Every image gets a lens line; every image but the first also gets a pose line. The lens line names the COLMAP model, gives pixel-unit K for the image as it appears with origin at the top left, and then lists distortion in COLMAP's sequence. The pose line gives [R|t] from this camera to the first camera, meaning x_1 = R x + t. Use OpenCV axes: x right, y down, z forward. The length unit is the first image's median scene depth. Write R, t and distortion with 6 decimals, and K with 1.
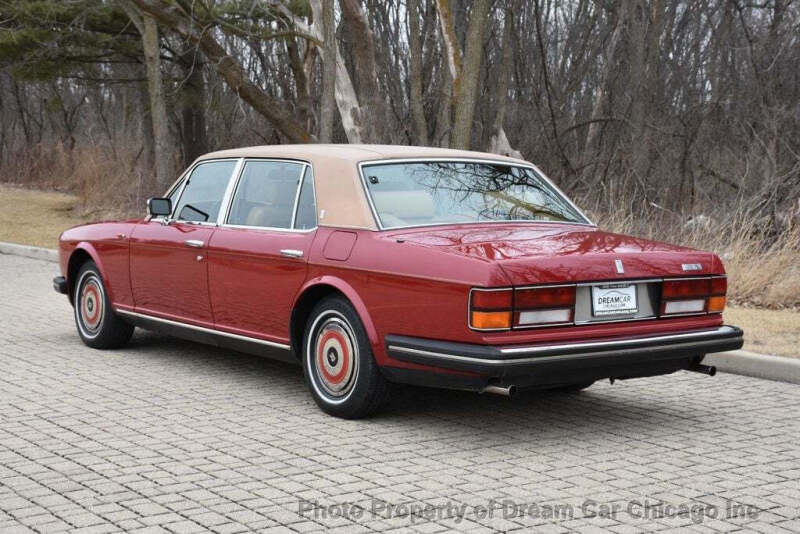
lens RADIAL K [[1355.7, 0, 399.9], [0, 1355.7, 266.3], [0, 0, 1]] dist [0.256703, 0.000000]
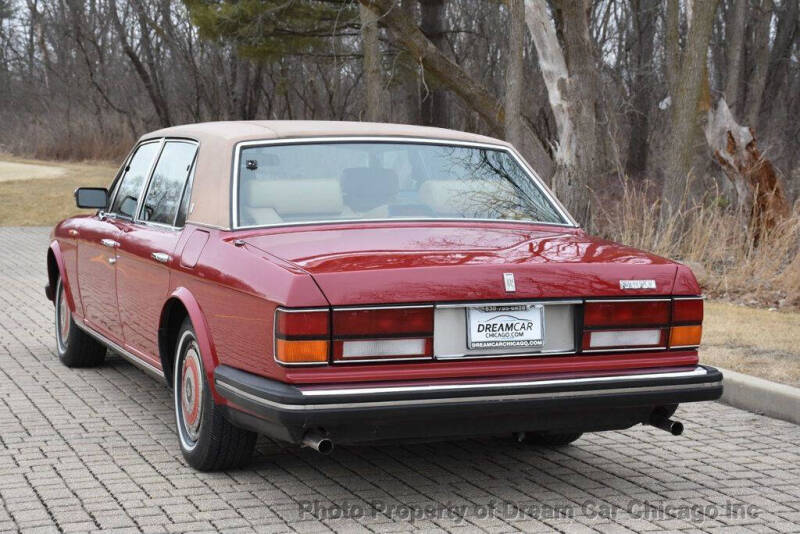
lens RADIAL K [[1509.9, 0, 370.4], [0, 1509.9, 275.8], [0, 0, 1]] dist [0.249313, 0.000000]
pose [[0.960845, 0.018809, -0.276449, 0.301072], [-0.016397, 0.999805, 0.011033, -0.010639], [0.276602, -0.006068, 0.960965, 0.185169]]
